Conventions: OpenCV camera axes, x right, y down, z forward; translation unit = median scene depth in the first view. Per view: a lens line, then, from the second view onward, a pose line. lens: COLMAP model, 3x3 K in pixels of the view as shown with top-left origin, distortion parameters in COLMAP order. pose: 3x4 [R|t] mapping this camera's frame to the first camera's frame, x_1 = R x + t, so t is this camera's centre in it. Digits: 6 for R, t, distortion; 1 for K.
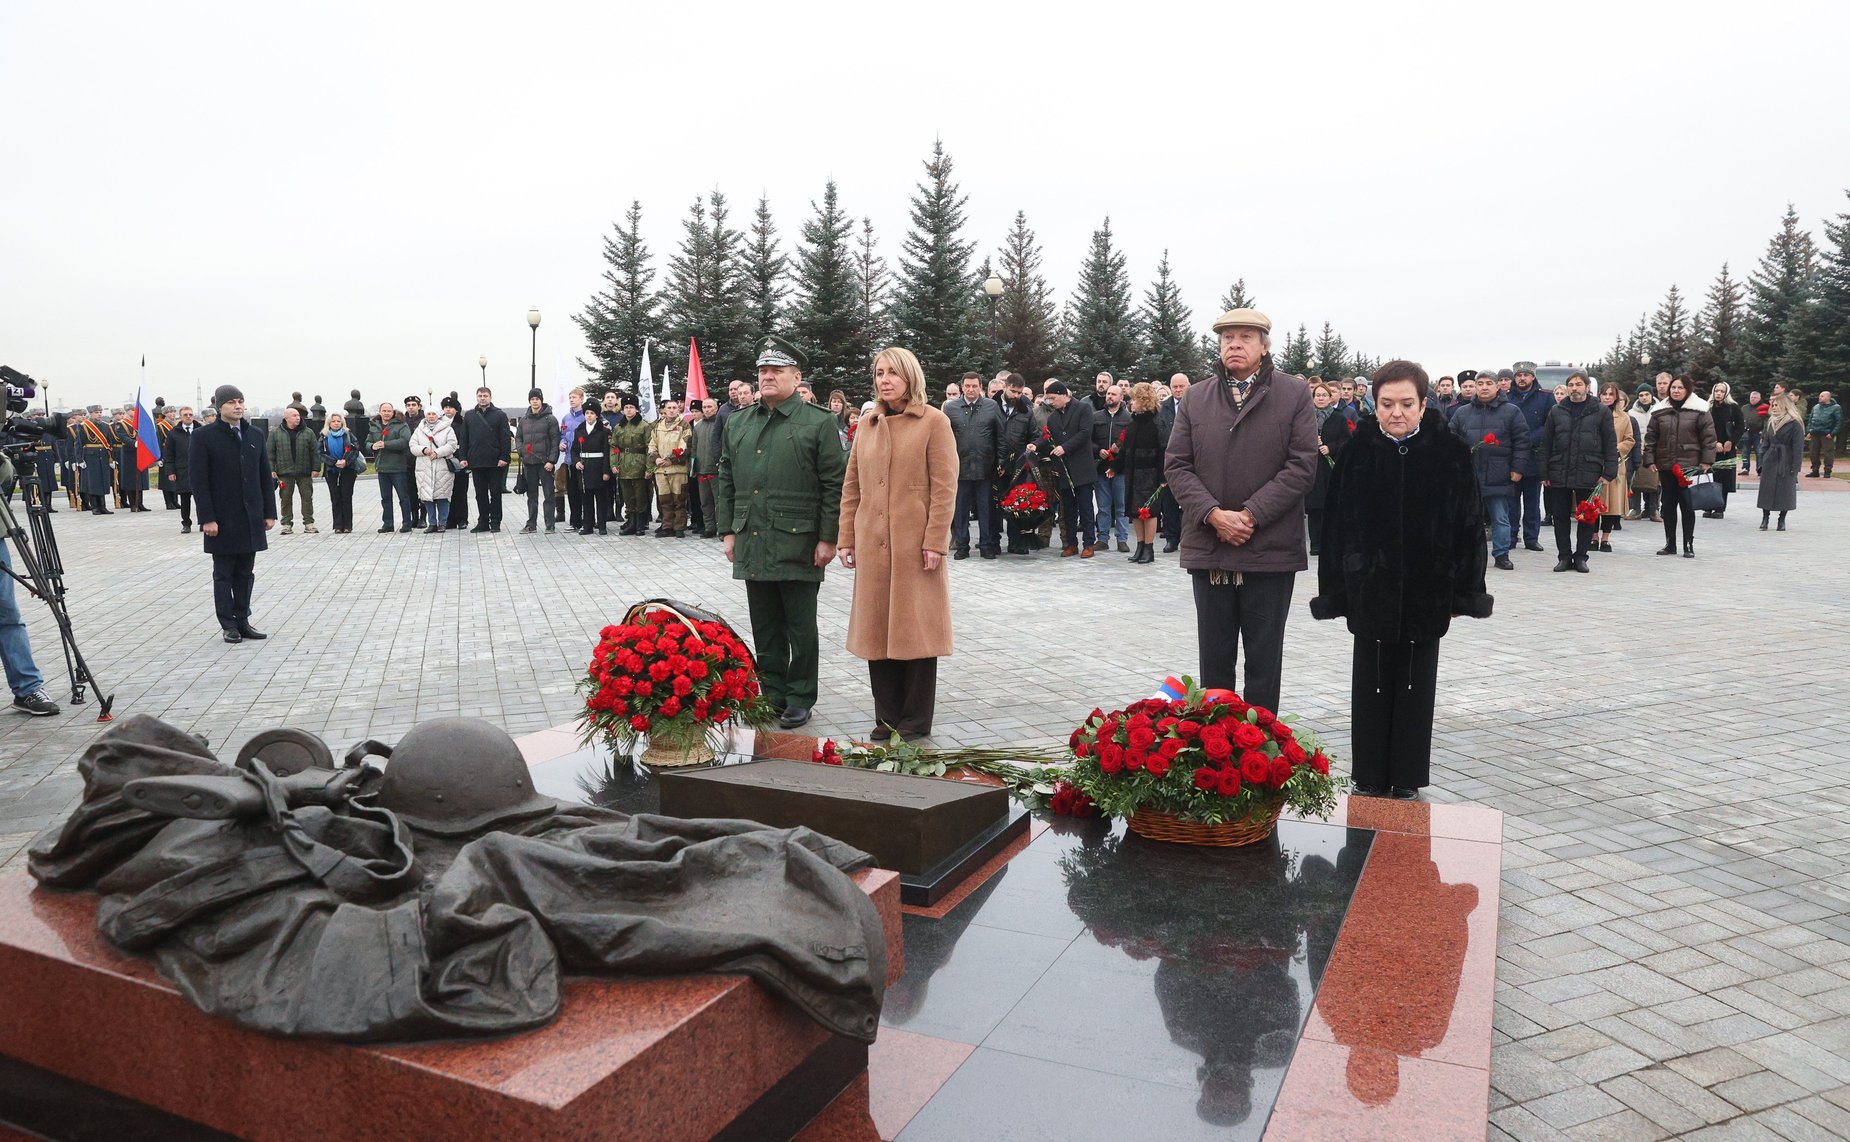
lens RADIAL K [[1283.2, 0, 951.1], [0, 1283.2, 569.6], [0, 0, 1]] dist [-0.095069, 0.001525]
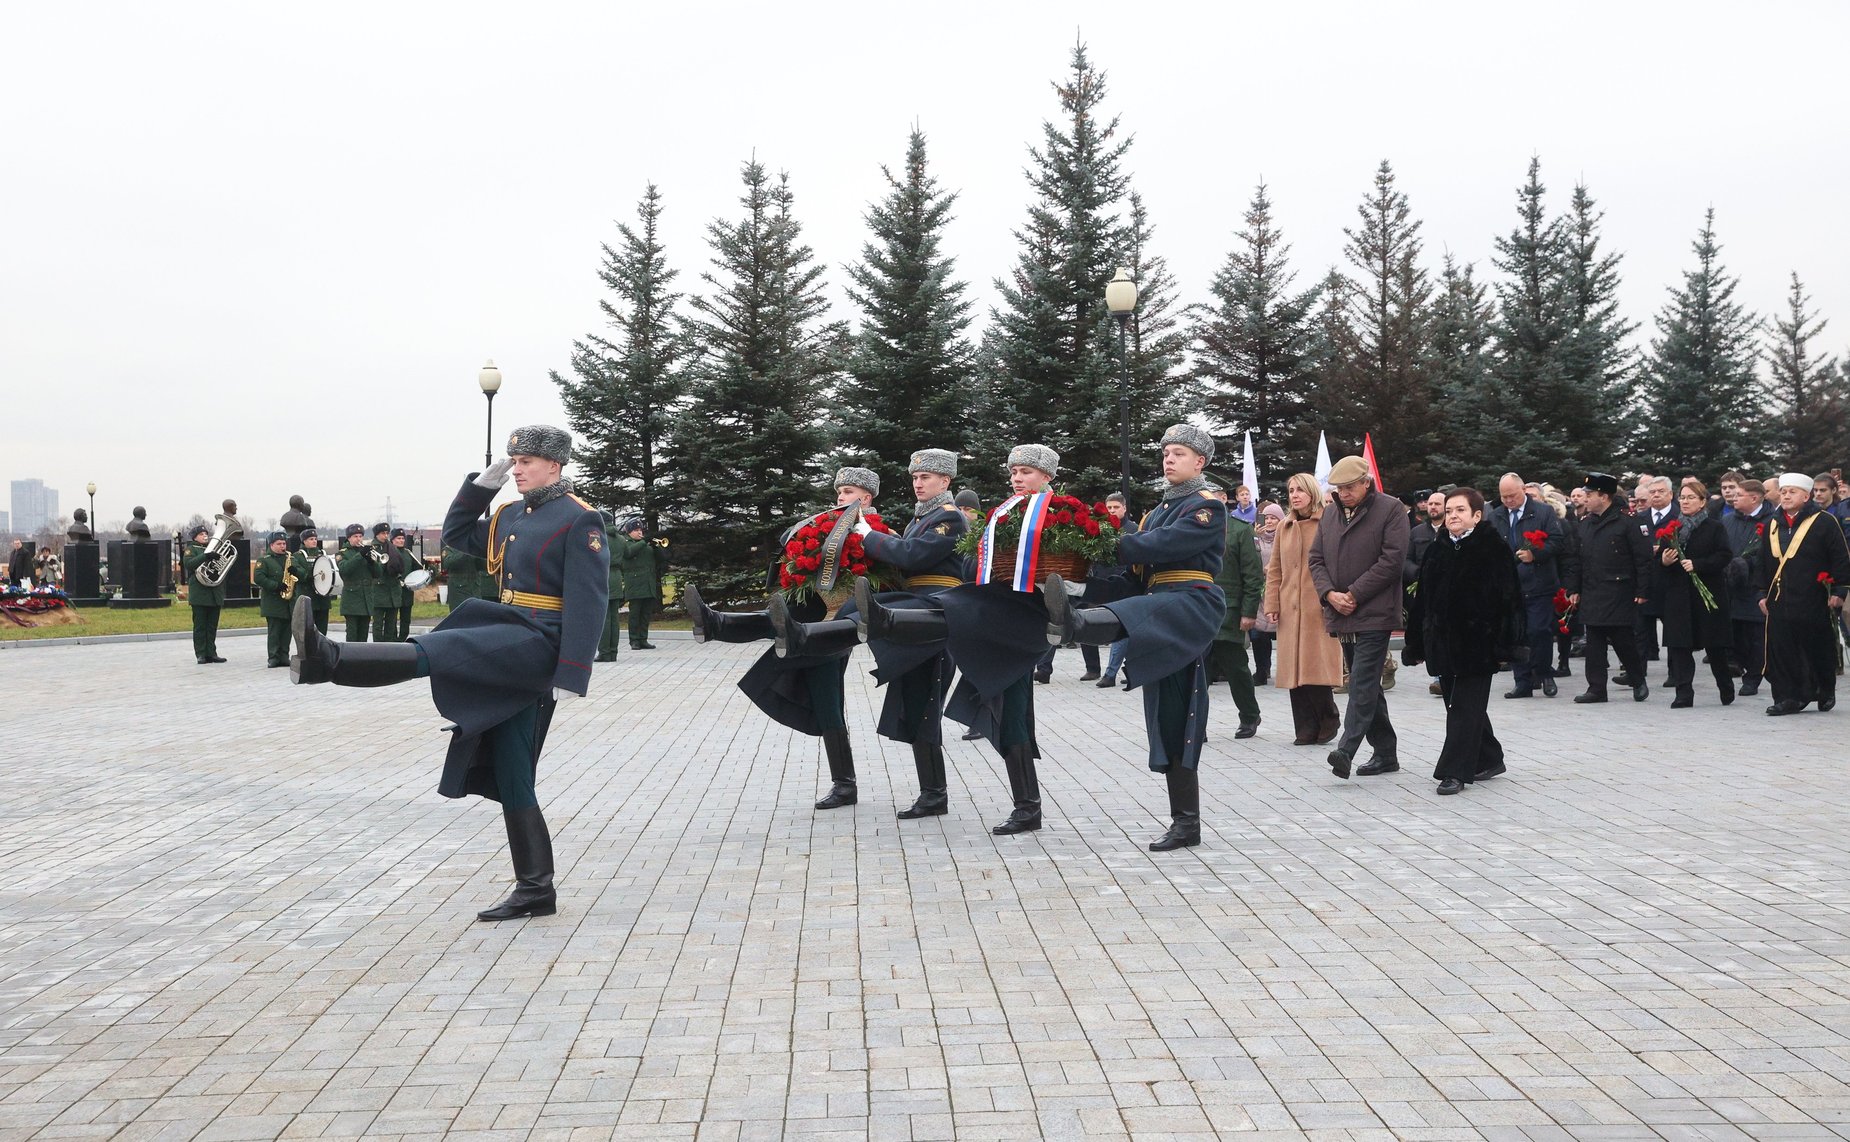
lens RADIAL K [[2007.6, 0, 914.4], [0, 2007.6, 573.5], [0, 0, 1]] dist [0.021781, 0.071871]
pose [[0.944590, -0.006725, -0.328183, 1.462656], [-0.023598, 0.995812, -0.088328, -0.150650], [0.327402, 0.091178, 0.940476, 1.049730]]
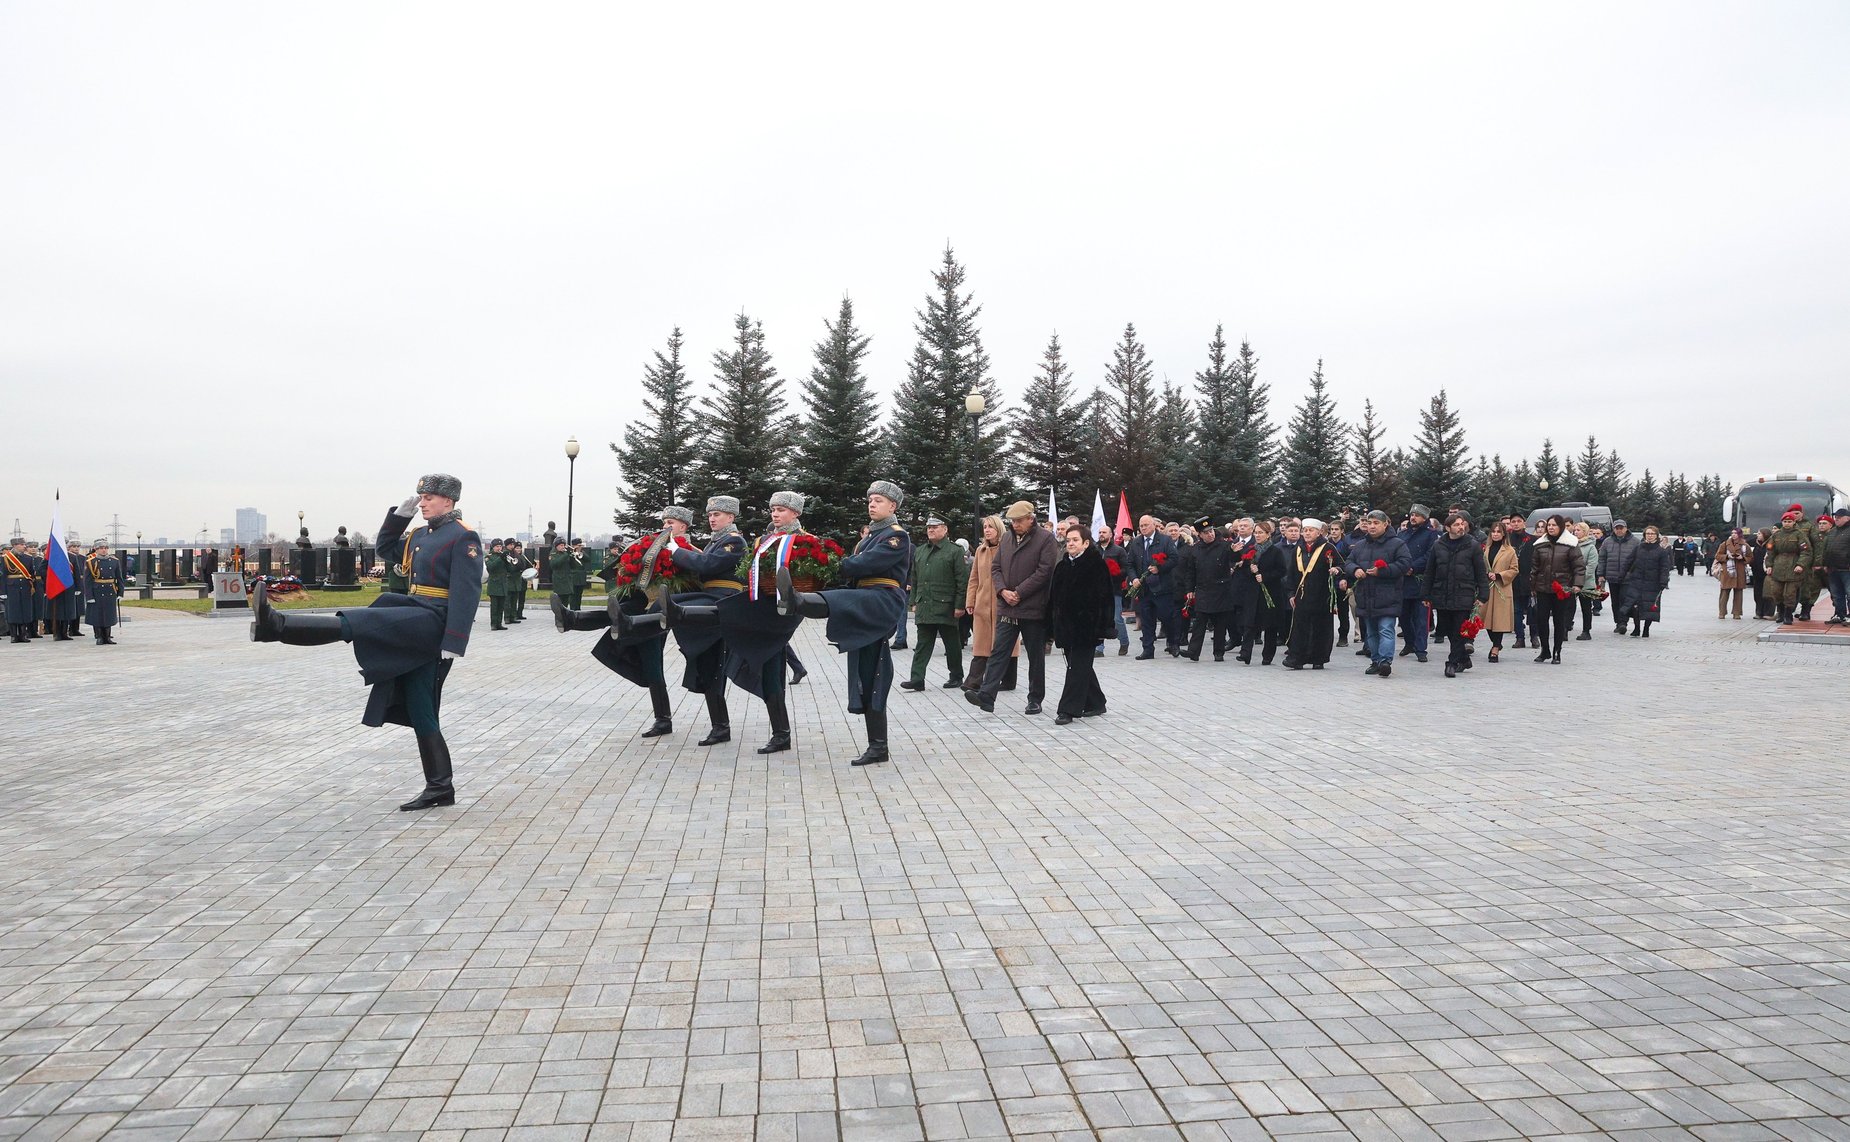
lens RADIAL K [[1300.6, 0, 919.4], [0, 1300.6, 574.7], [0, 0, 1]] dist [-0.107465, 0.001105]
pose [[0.966608, 0.003300, -0.256240, 1.439071], [-0.027593, 0.995444, -0.091266, -0.117616], [0.254772, 0.095289, 0.962295, 0.798575]]
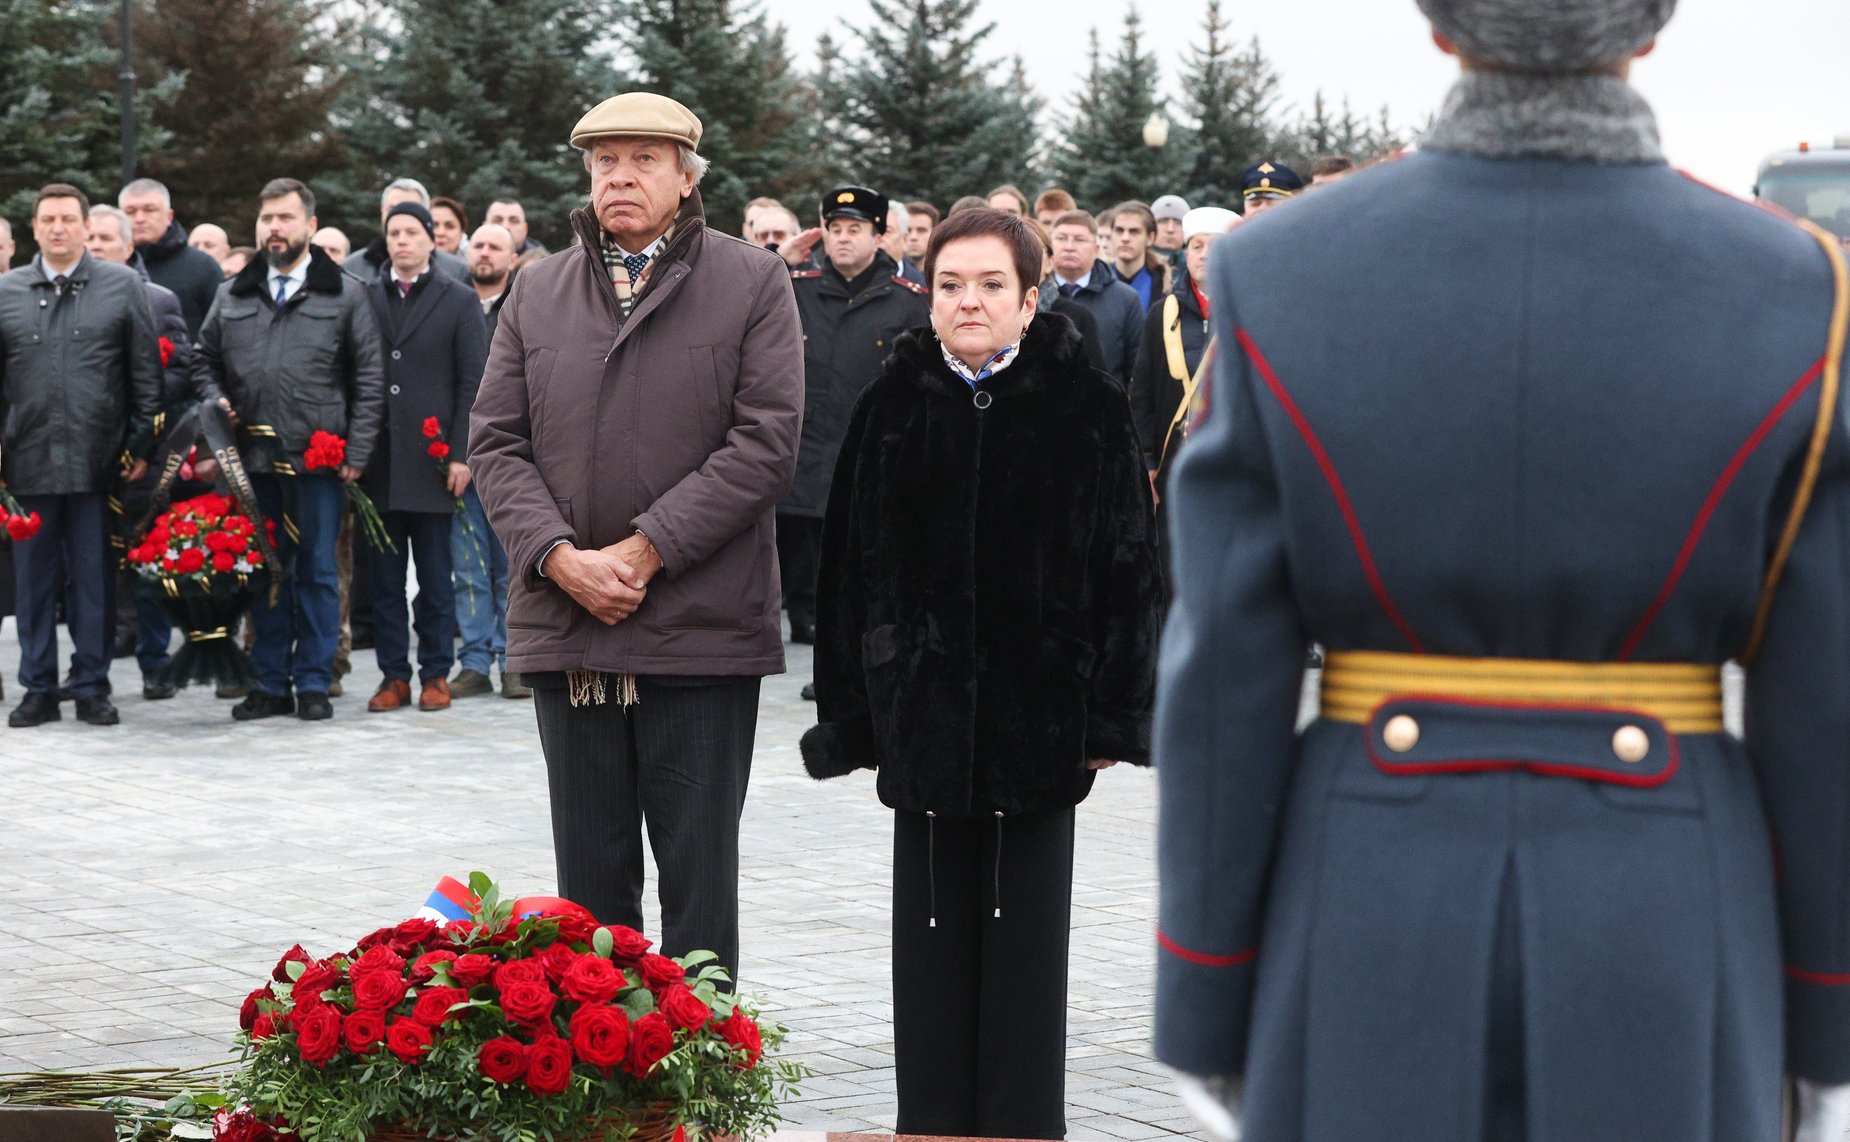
lens RADIAL K [[4397.9, 0, 925.0], [0, 4397.9, 571.0], [0, 0, 1]] dist [-0.330652, 0.735619]
pose [[0.977623, -0.010025, 0.210127, 0.002261], [0.021876, 0.998293, -0.054152, 0.049701], [-0.209226, 0.057537, 0.976173, -0.520033]]
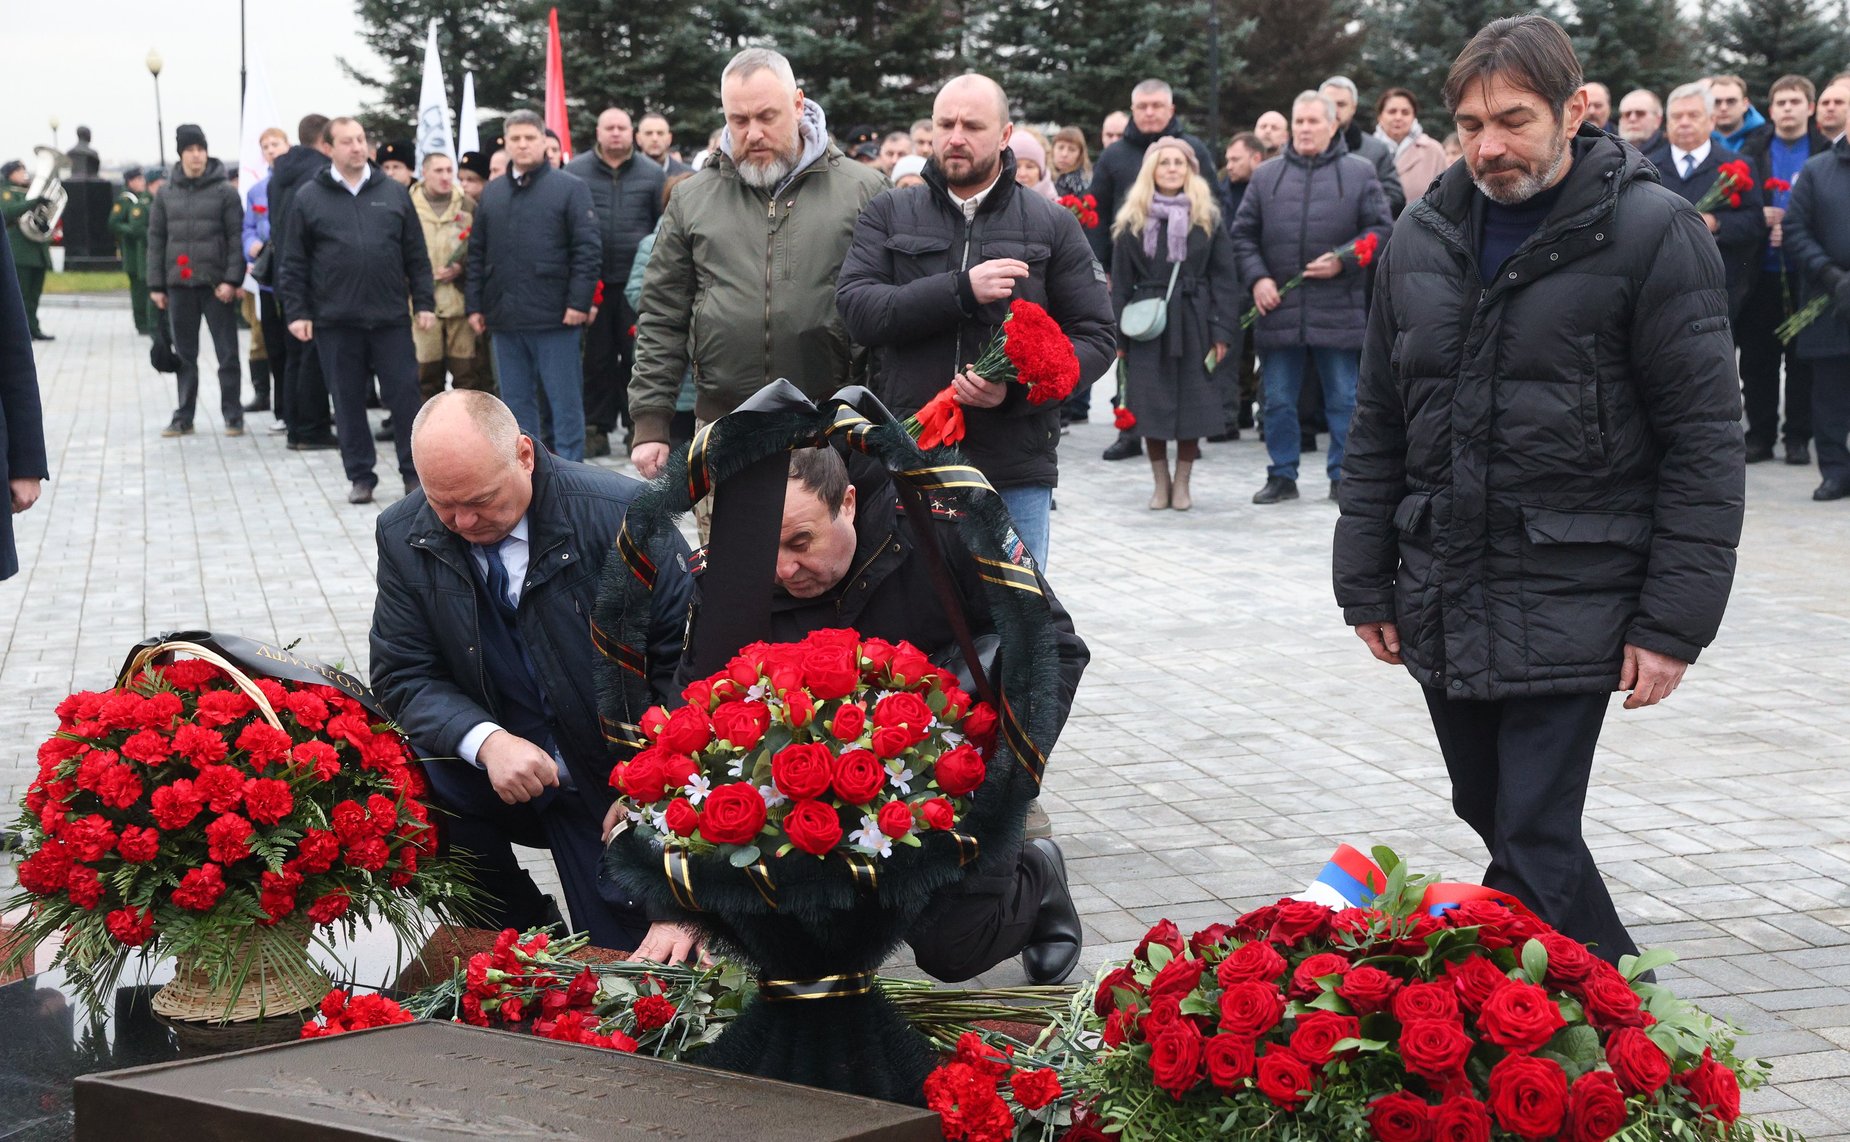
lens RADIAL K [[2661.4, 0, 930.8], [0, 2661.4, 549.0], [0, 0, 1]] dist [0.111774, 0.104095]
pose [[0.996460, 0.004610, -0.083944, 0.088958], [-0.003023, 0.999815, 0.019020, -0.021362], [0.084016, -0.018699, 0.996289, 0.114647]]
